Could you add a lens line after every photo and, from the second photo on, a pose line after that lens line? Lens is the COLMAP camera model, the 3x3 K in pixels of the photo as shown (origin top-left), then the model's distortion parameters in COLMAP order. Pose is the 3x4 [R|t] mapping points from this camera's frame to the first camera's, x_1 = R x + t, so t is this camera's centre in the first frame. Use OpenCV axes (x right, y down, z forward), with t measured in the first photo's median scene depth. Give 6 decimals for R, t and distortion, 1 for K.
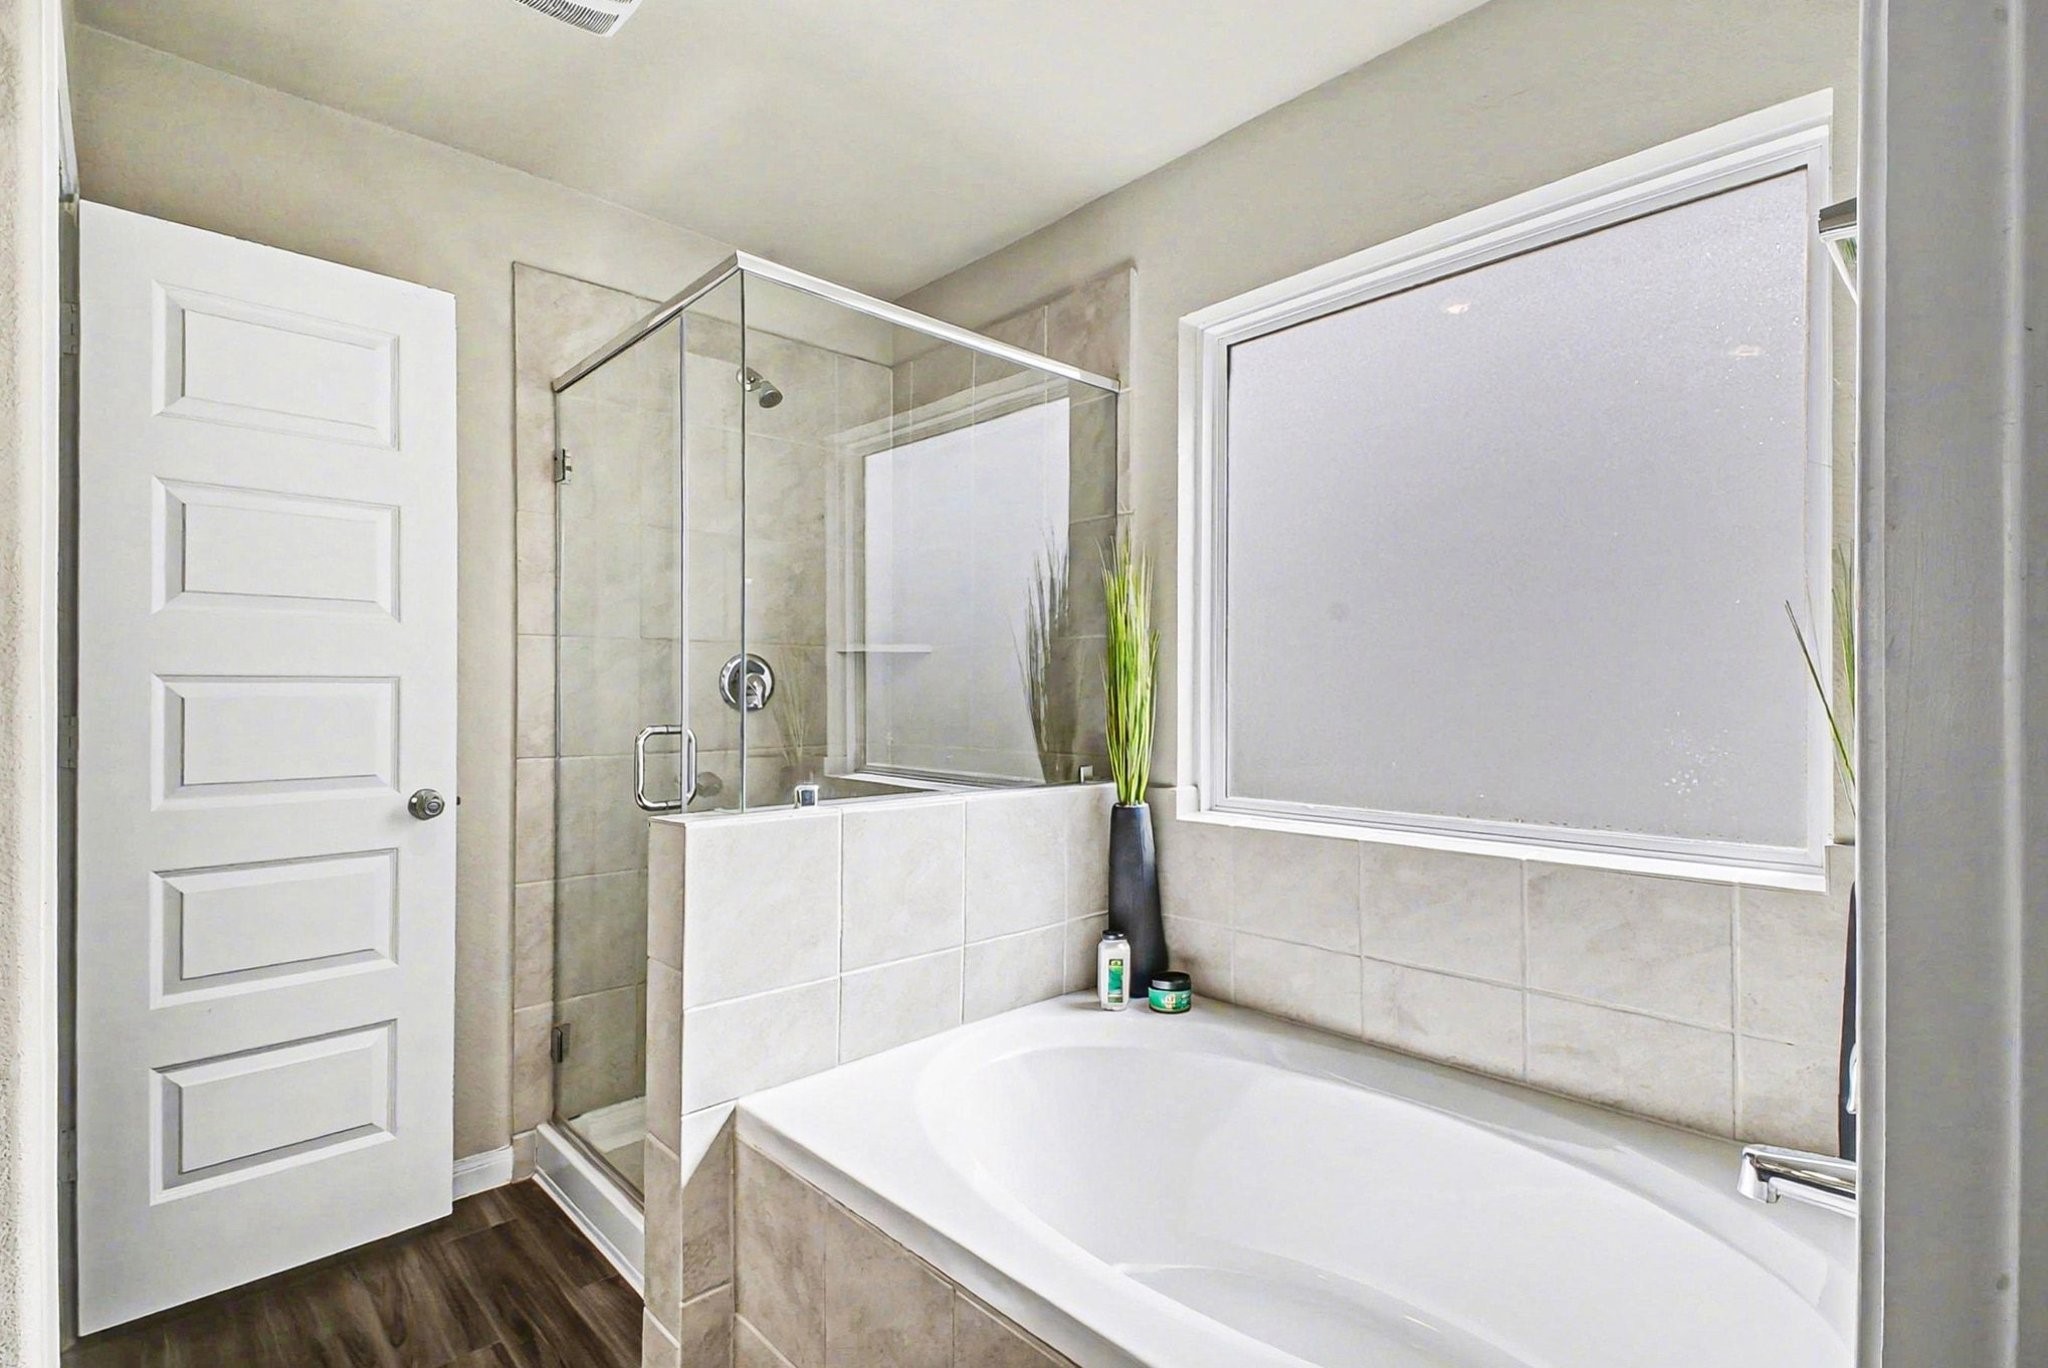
lens RADIAL K [[986.7, 0, 1019.9], [0, 986.7, 689.6], [0, 0, 1]] dist [0.006141, -0.004318]
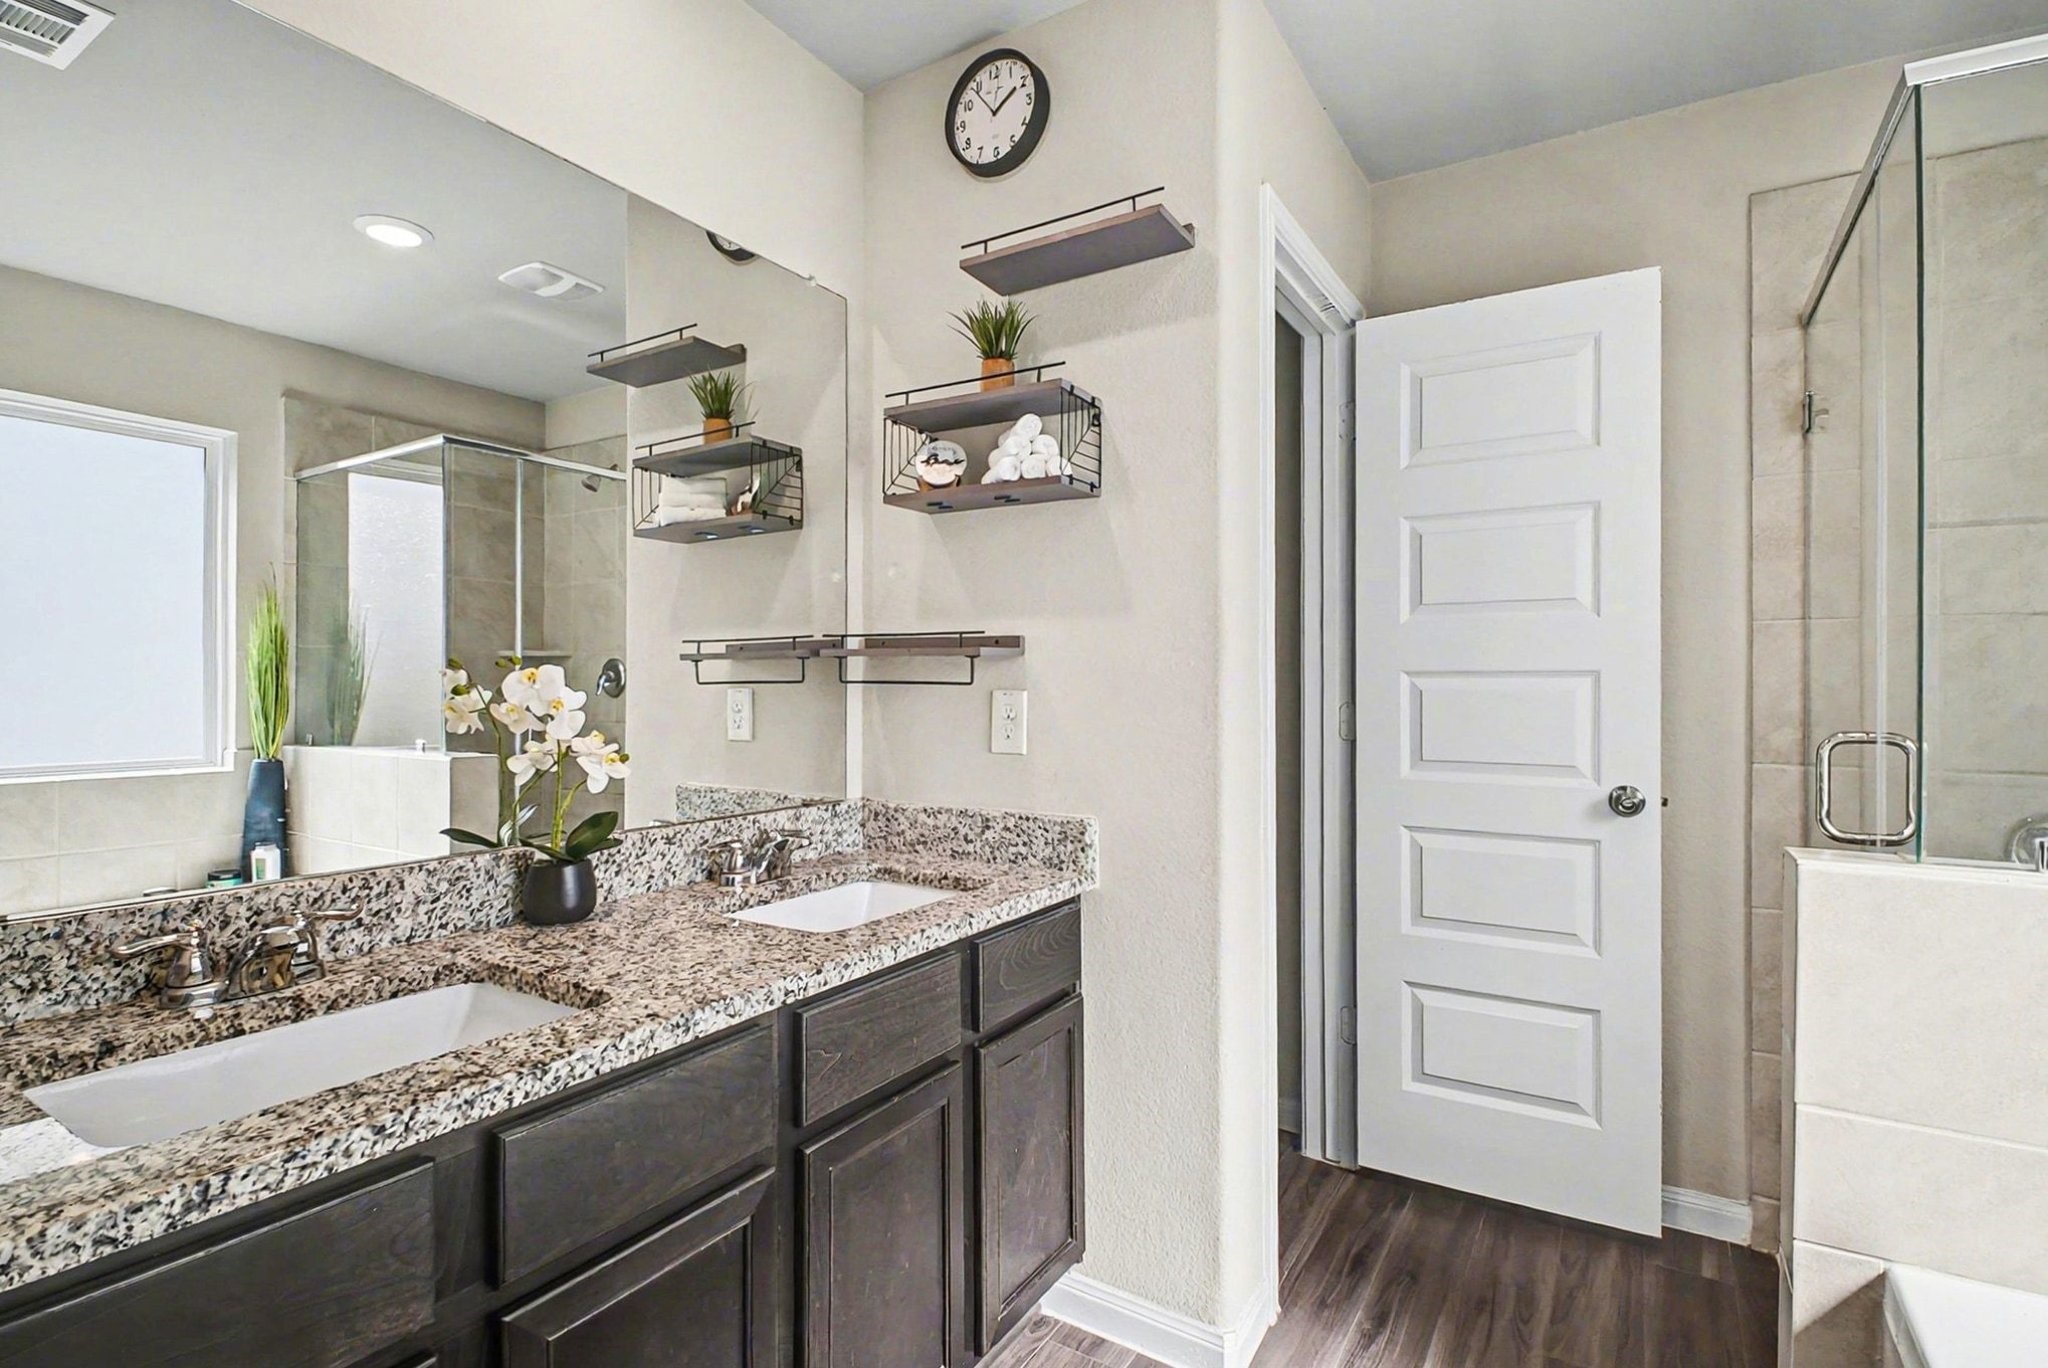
lens RADIAL K [[986.7, 0, 1020.6], [0, 986.7, 677.3], [0, 0, 1]] dist [0.006141, -0.004318]
pose [[0.238301, -0.003863, -0.971184, 0.209077], [0.002096, 0.999992, -0.003463, -0.004079], [0.971189, -0.001210, 0.238307, 0.188056]]
